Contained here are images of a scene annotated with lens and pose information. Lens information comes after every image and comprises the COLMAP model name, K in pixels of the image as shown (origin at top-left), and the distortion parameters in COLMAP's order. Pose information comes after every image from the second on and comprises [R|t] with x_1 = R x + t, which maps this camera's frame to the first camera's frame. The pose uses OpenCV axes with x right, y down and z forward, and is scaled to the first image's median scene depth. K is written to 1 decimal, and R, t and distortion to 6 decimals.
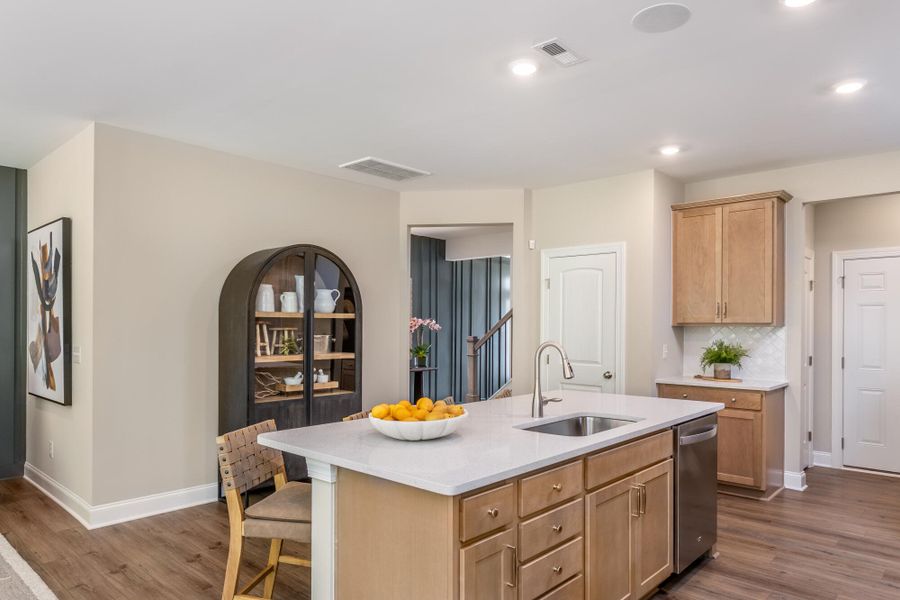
lens RADIAL K [[579.2, 0, 450.4], [0, 579.2, 320.9], [0, 0, 1]] dist [0.001893, 0.000440]
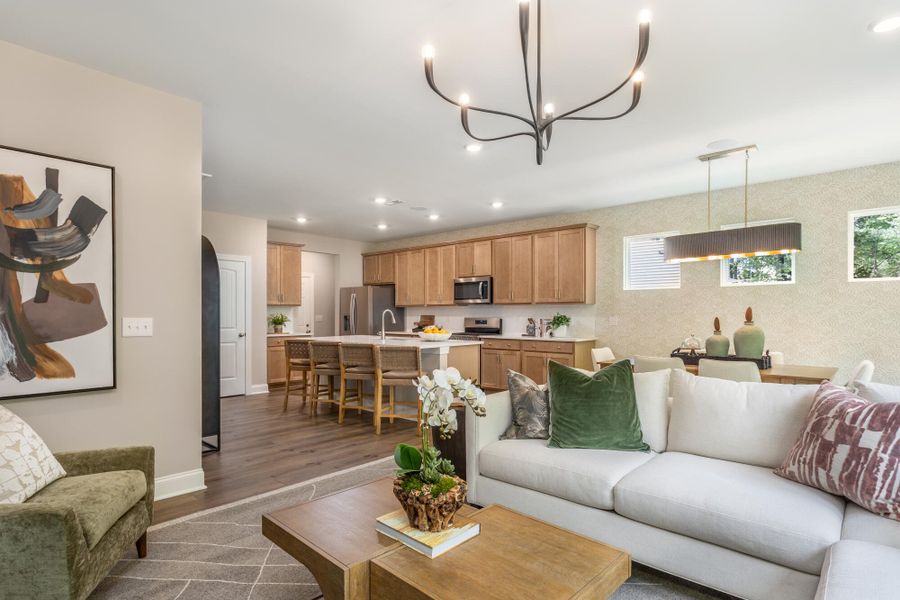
lens RADIAL K [[470.0, 0, 439.5], [0, 470.0, 314.5], [0, 0, 1]] dist [-0.001348, -0.000406]
pose [[0.009706, -0.006693, 0.999930, -1.157180], [-0.005184, 0.999964, 0.006744, 0.025175], [-0.999939, -0.005249, 0.009670, 0.441336]]
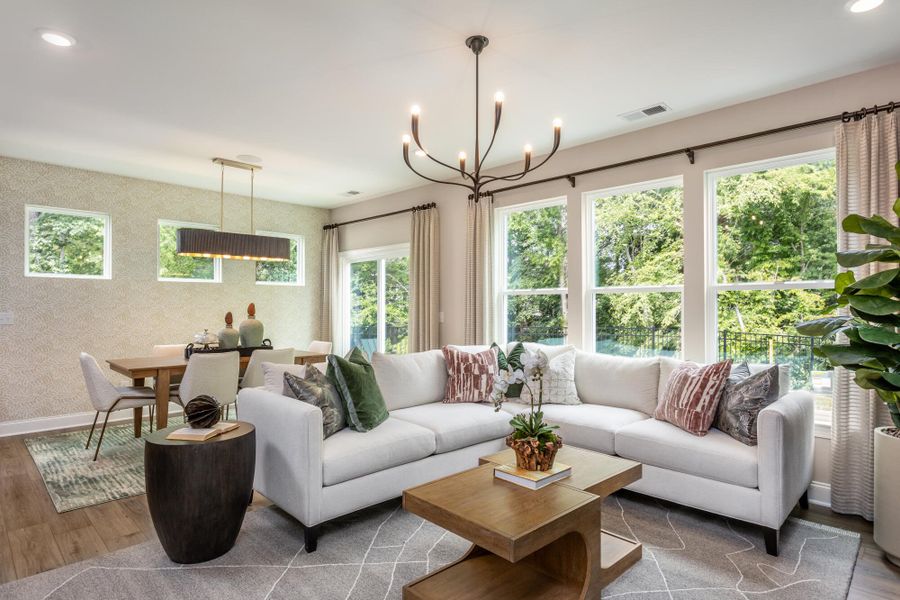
lens RADIAL K [[510.8, 0, 450.0], [0, 510.8, 300.0], [0, 0, 1]] dist [0.000447, 0.000026]
pose [[-0.998515, -0.004232, 0.054311, -0.768934], [-0.004997, 0.999890, -0.013958, 0.021033], [-0.054246, -0.014209, -0.998426, 0.954486]]
